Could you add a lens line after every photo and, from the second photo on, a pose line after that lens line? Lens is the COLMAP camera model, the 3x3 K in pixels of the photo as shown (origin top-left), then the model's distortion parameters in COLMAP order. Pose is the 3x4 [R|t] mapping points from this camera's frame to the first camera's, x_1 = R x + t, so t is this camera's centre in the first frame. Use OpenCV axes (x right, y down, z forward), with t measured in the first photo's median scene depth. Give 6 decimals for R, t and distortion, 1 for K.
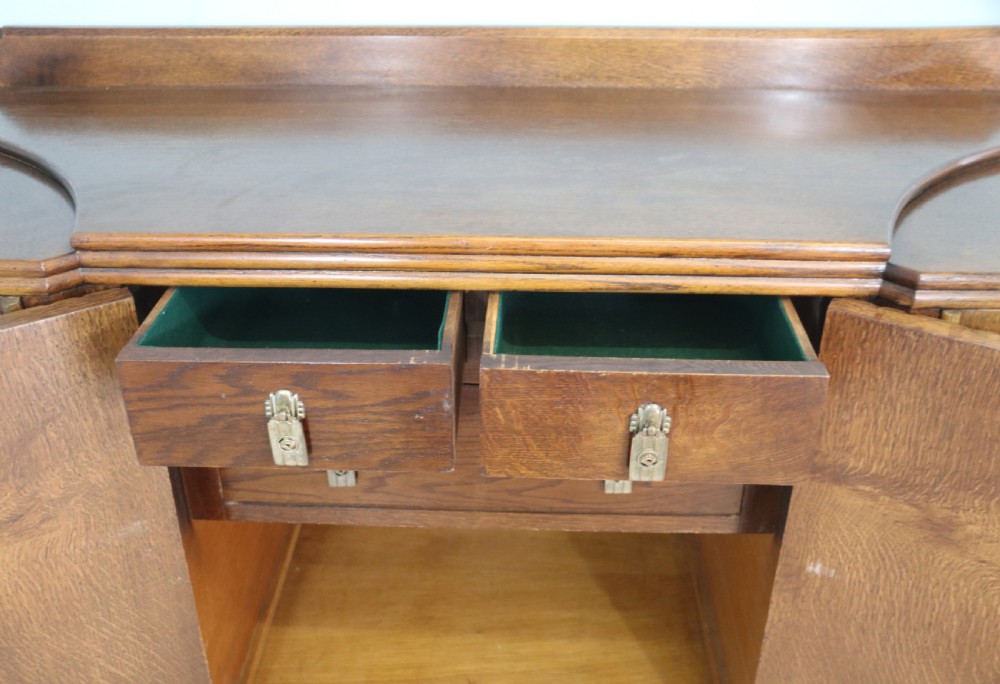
lens RADIAL K [[973.2, 0, 478.3], [0, 973.2, 352.1], [0, 0, 1]] dist [-0.027448, 0.000000]
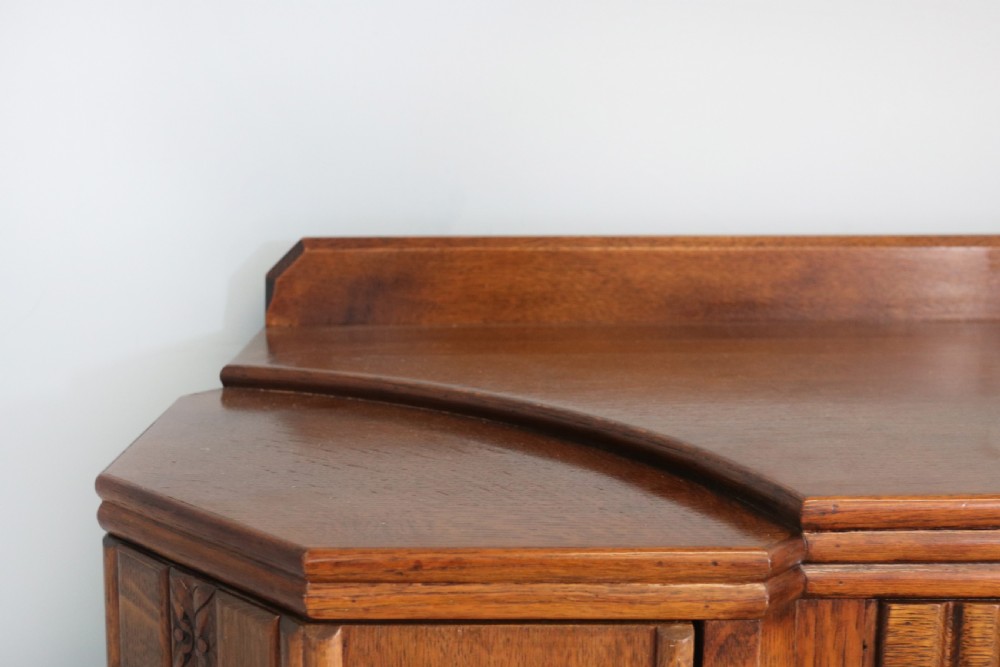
lens RADIAL K [[1261.3, 0, 482.2], [0, 1261.3, 327.2], [0, 0, 1]] dist [-0.007235, 0.000000]
pose [[0.998139, -0.006507, 0.060628, -0.568457], [0.027091, 0.938091, -0.345327, 0.020930], [-0.054627, 0.346327, 0.936522, 0.300012]]
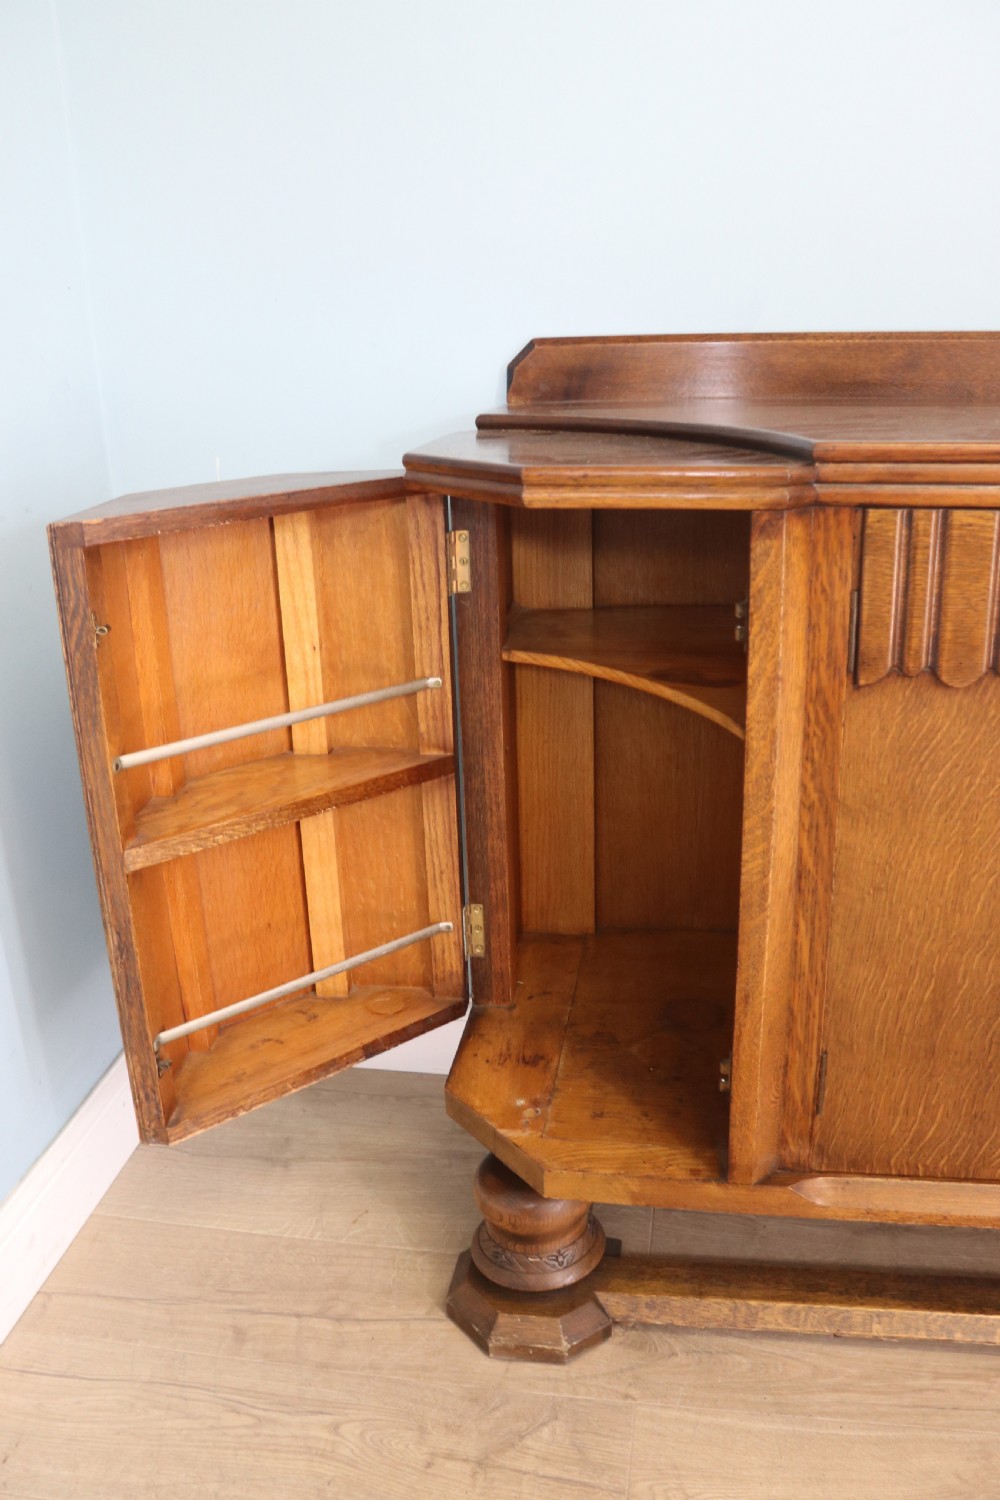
lens RADIAL K [[1258.7, 0, 502.5], [0, 1258.7, 779.5], [0, 0, 1]] dist [-0.147471, 0.137767]
pose [[0.992716, 0.016262, -0.119376, -0.505882], [-0.034284, 0.988014, -0.150511, 0.327529], [0.115497, 0.153507, 0.981375, -0.091577]]
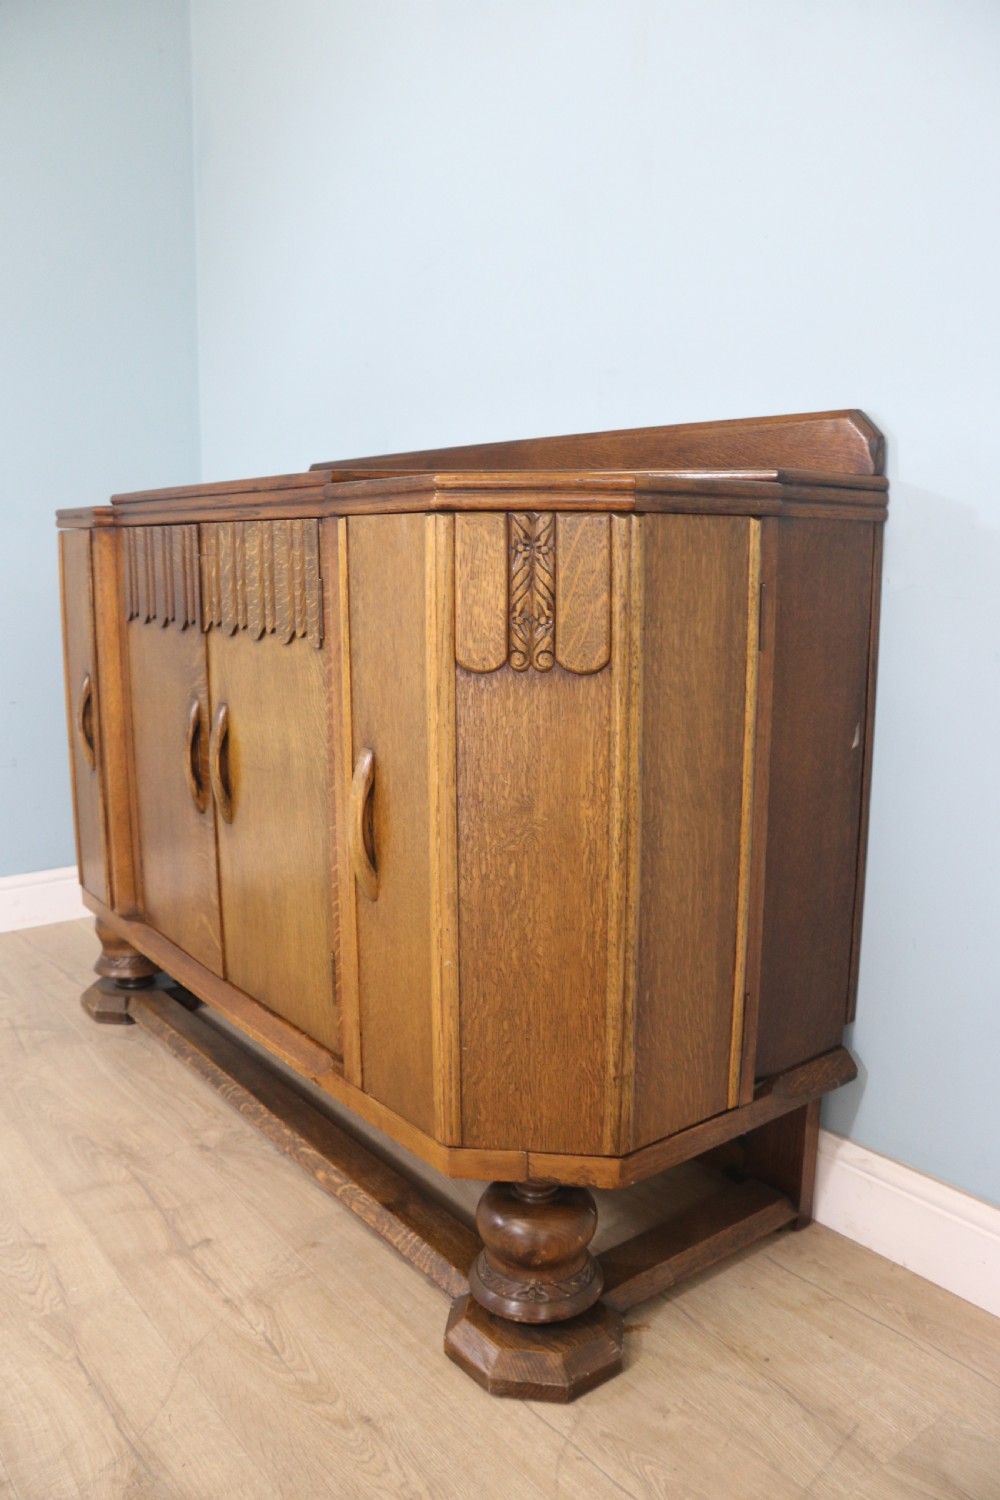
lens RADIAL K [[1173.6, 0, 501.4], [0, 1173.6, 756.8], [0, 0, 1]] dist [-0.169354, 0.093334]
pose [[0.648467, 0.147169, -0.746881, 1.518725], [-0.376090, 0.914969, -0.146244, 0.321182], [0.661851, 0.375729, 0.648676, 0.258199]]
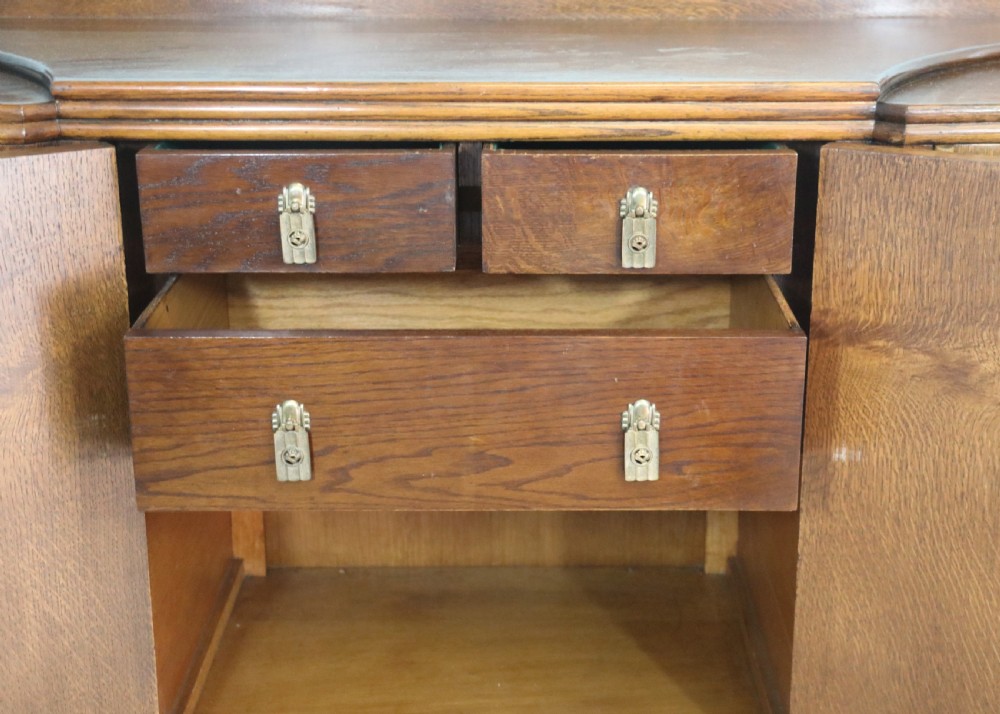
lens RADIAL K [[1607.4, 0, 531.8], [0, 1607.4, 363.8], [0, 0, 1]] dist [0.110072, 0.000000]
pose [[0.998656, -0.009093, 0.051030, -0.023247], [0.019155, 0.979542, -0.200325, 0.440983], [-0.048164, 0.201034, 0.978400, -0.506015]]
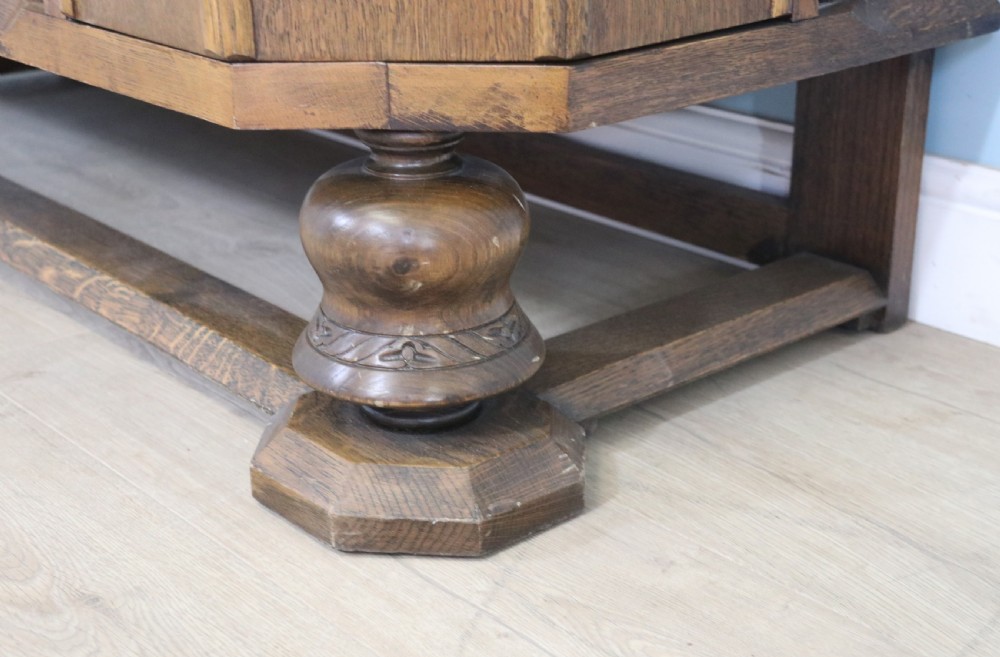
lens RADIAL K [[1531.8, 0, 523.7], [0, 1531.8, 355.2], [0, 0, 1]] dist [0.070526, 0.000000]
pose [[0.699687, 0.273956, -0.659838, 1.326252], [-0.346027, 0.937955, 0.022501, 0.624919], [0.625062, 0.212578, 0.751071, 0.689957]]
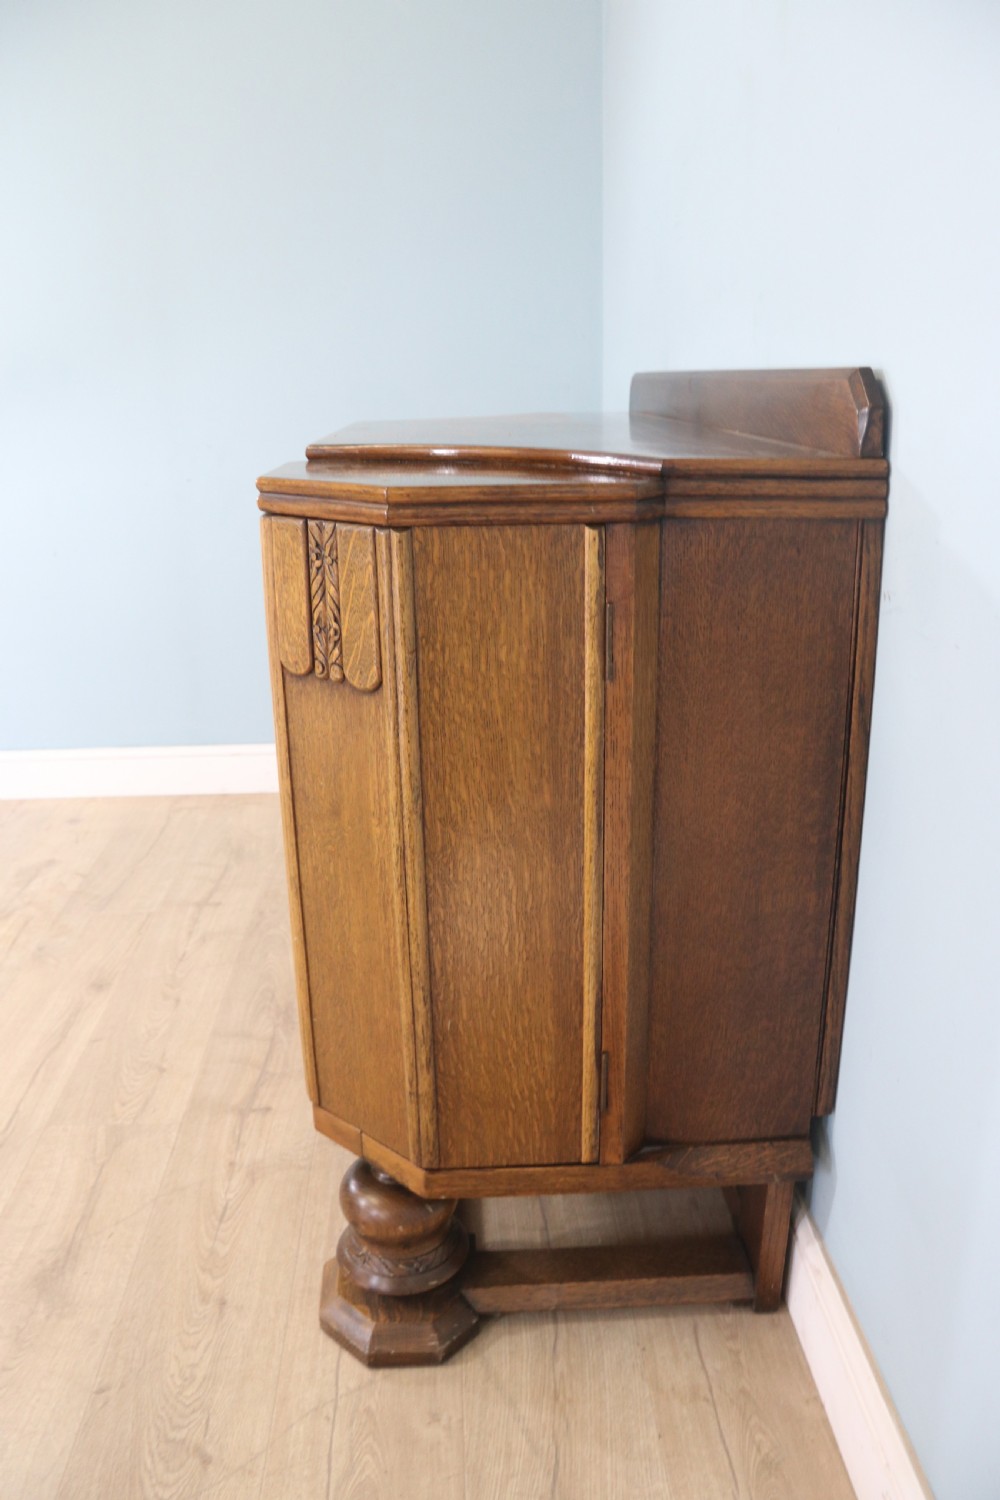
lens RADIAL K [[1173.6, 0, 501.9], [0, 1173.6, 753.1], [0, 0, 1]] dist [-0.169354, 0.093334]
pose [[0.096010, 0.309298, -0.946106, 1.773299], [-0.475926, 0.849073, 0.229280, -0.209673], [0.874229, 0.428263, 0.228723, 0.903324]]
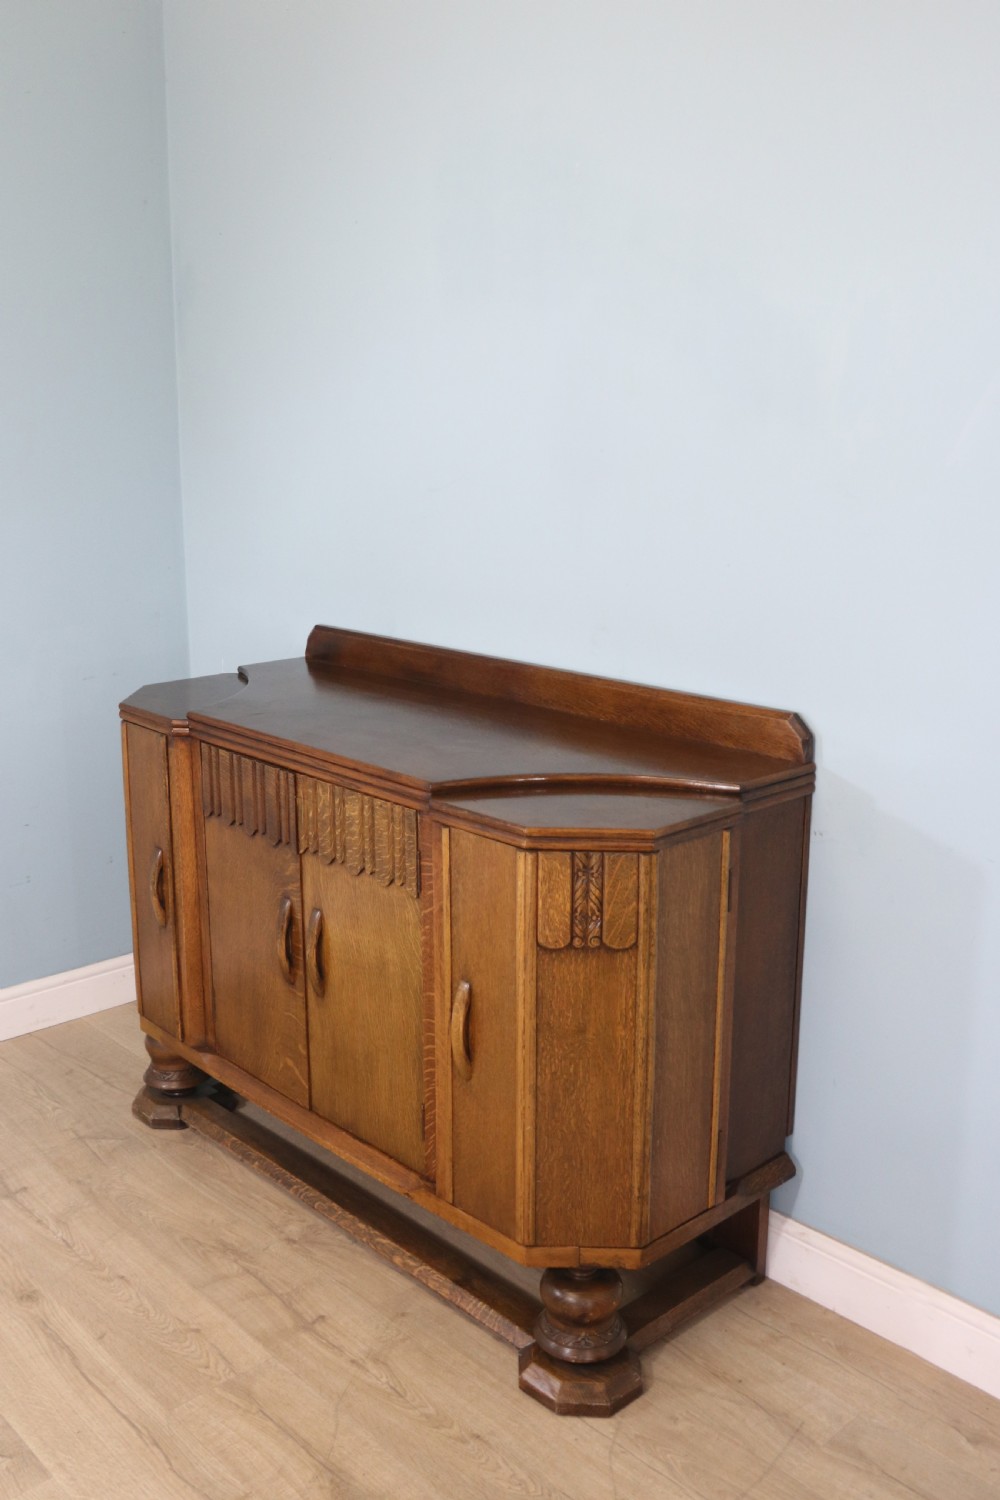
lens RADIAL K [[1429.5, 0, 454.8], [0, 1429.5, 720.9], [0, 0, 1]] dist [-0.072311, 0.000000]
pose [[0.702634, 0.159727, -0.693392, 1.976930], [-0.347024, 0.927654, -0.137959, 0.115388], [0.621192, 0.337559, 0.707230, -0.781982]]
